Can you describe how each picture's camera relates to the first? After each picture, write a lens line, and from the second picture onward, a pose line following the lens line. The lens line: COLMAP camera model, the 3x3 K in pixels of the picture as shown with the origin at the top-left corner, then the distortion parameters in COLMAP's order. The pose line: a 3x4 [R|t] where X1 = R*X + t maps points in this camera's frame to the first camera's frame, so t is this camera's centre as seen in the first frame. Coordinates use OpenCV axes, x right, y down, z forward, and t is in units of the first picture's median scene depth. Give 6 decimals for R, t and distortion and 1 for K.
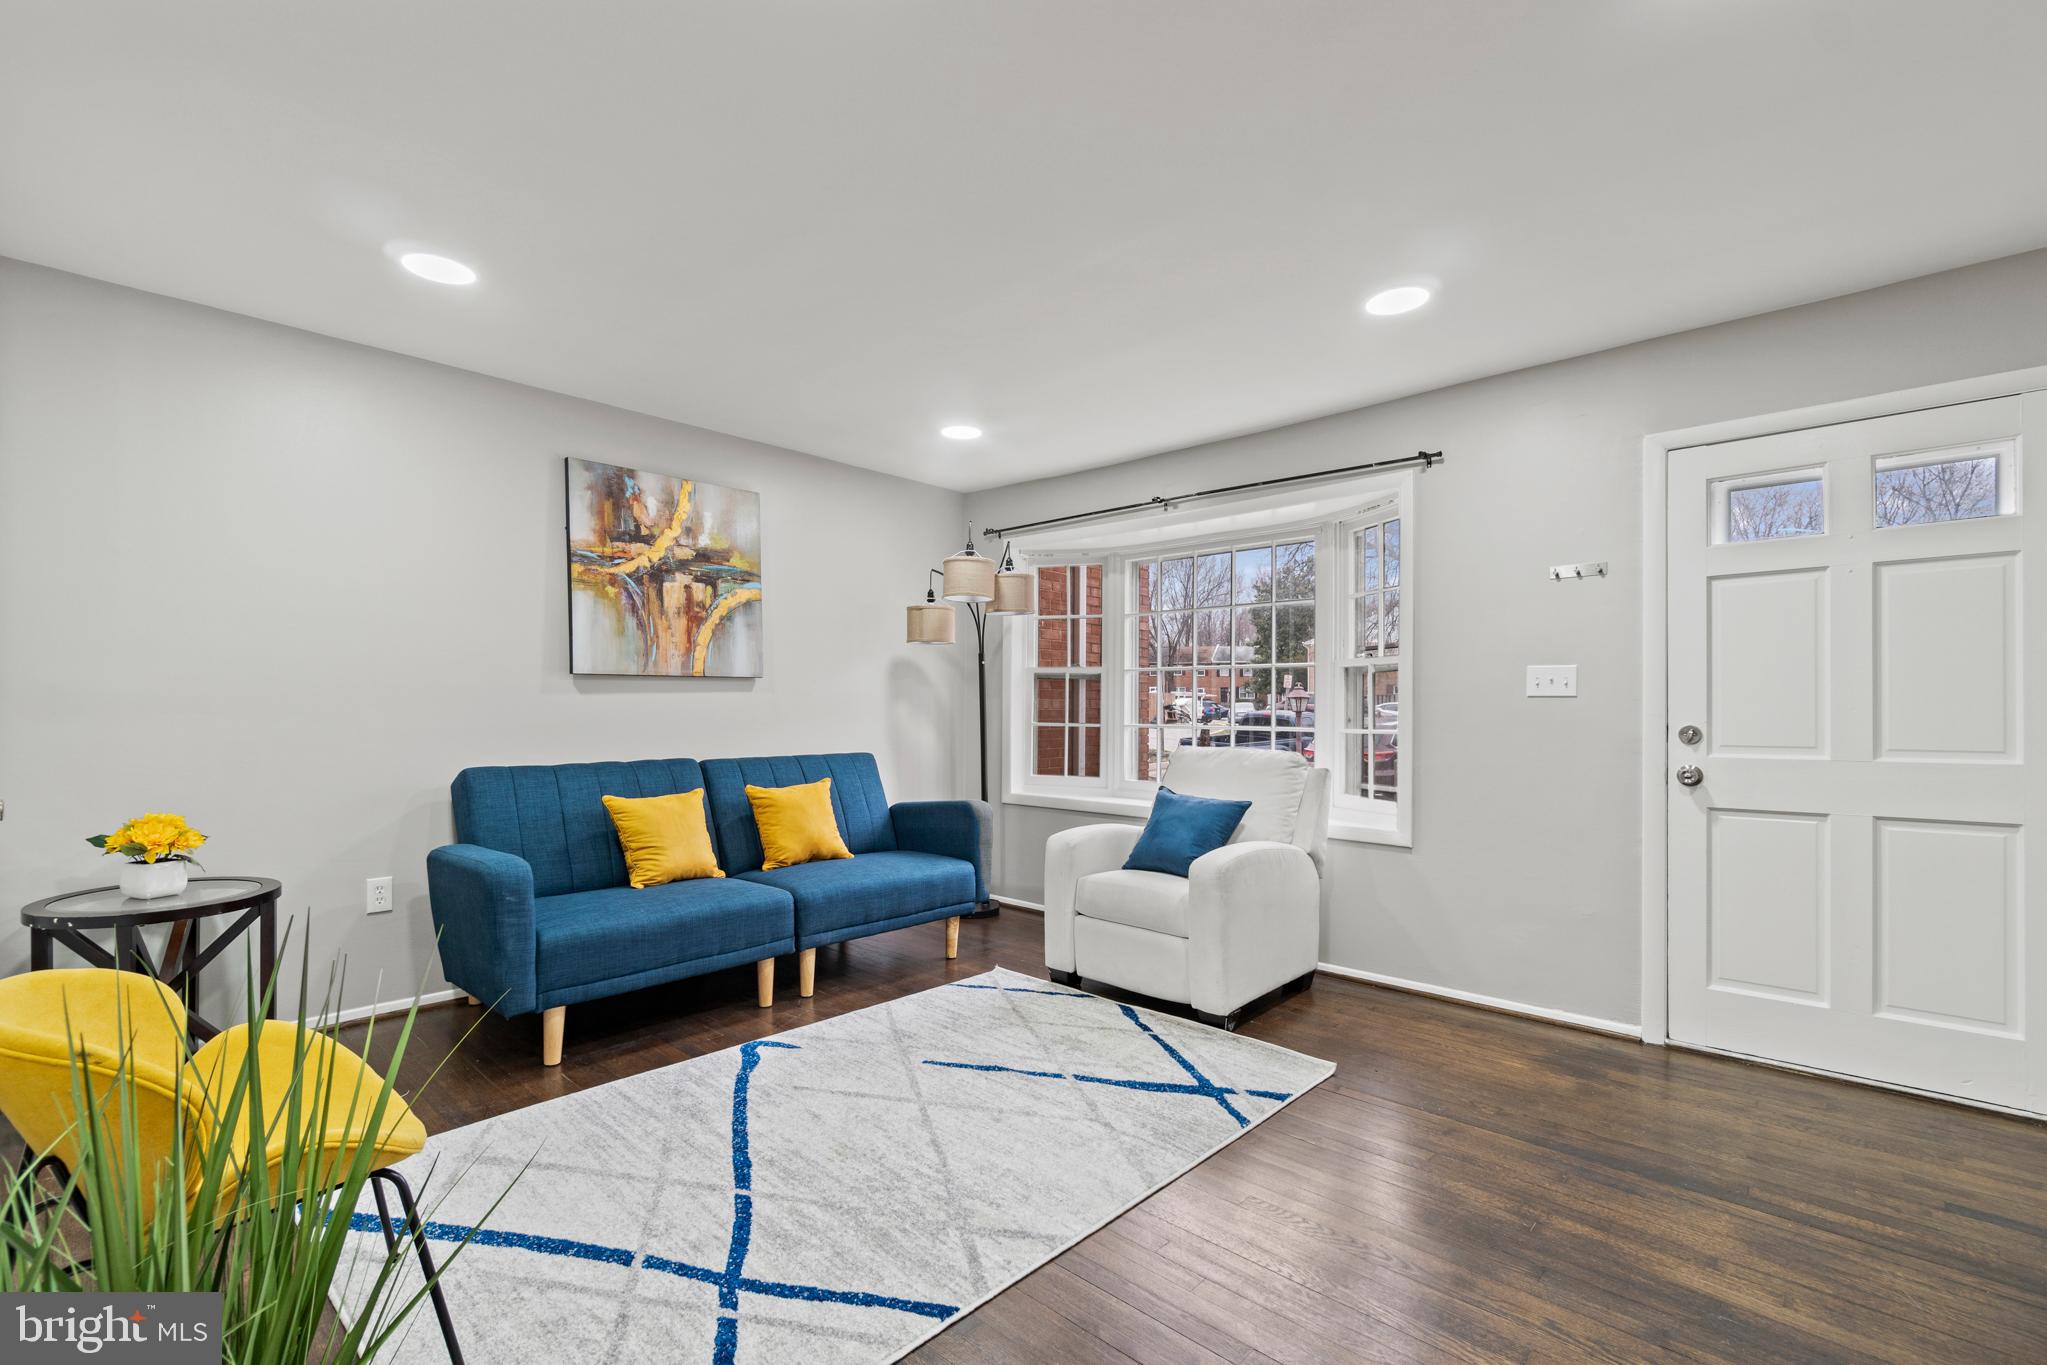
lens RADIAL K [[894.2, 0, 1017.2], [0, 894.2, 708.3], [0, 0, 1]] dist [-0.001076, -0.000217]
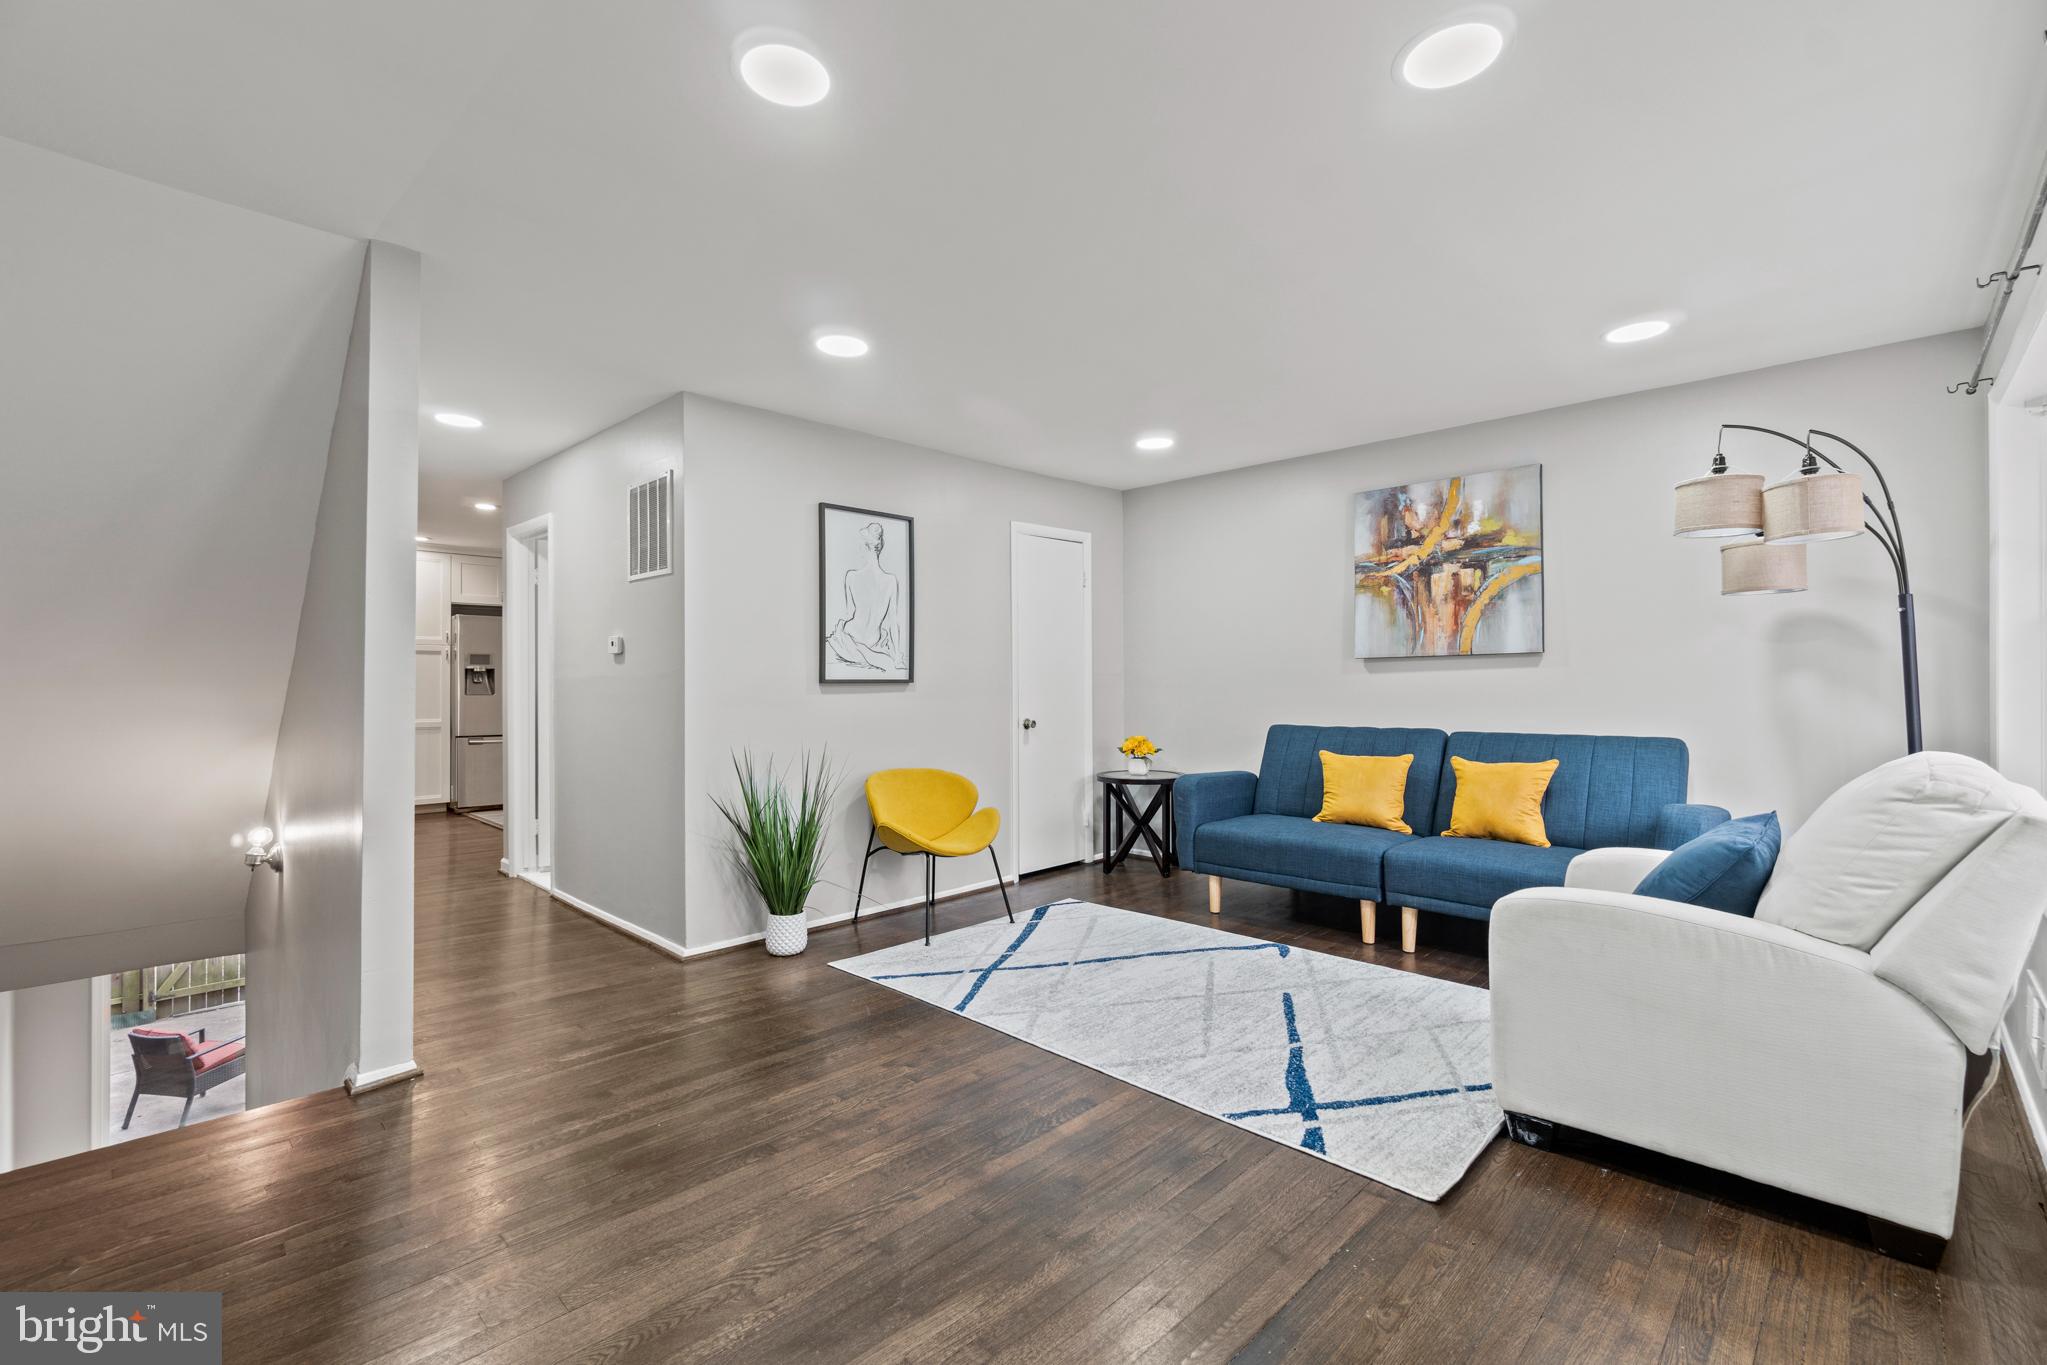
lens RADIAL K [[898.4, 0, 1023.5], [0, 898.4, 682.5], [0, 0, 1]] dist [0.000257, 0.000044]
pose [[-0.016767, -0.004919, -0.999847, 0.787404], [0.004343, 0.999978, -0.004992, 0.000890], [0.999850, -0.004426, -0.016745, 0.509997]]
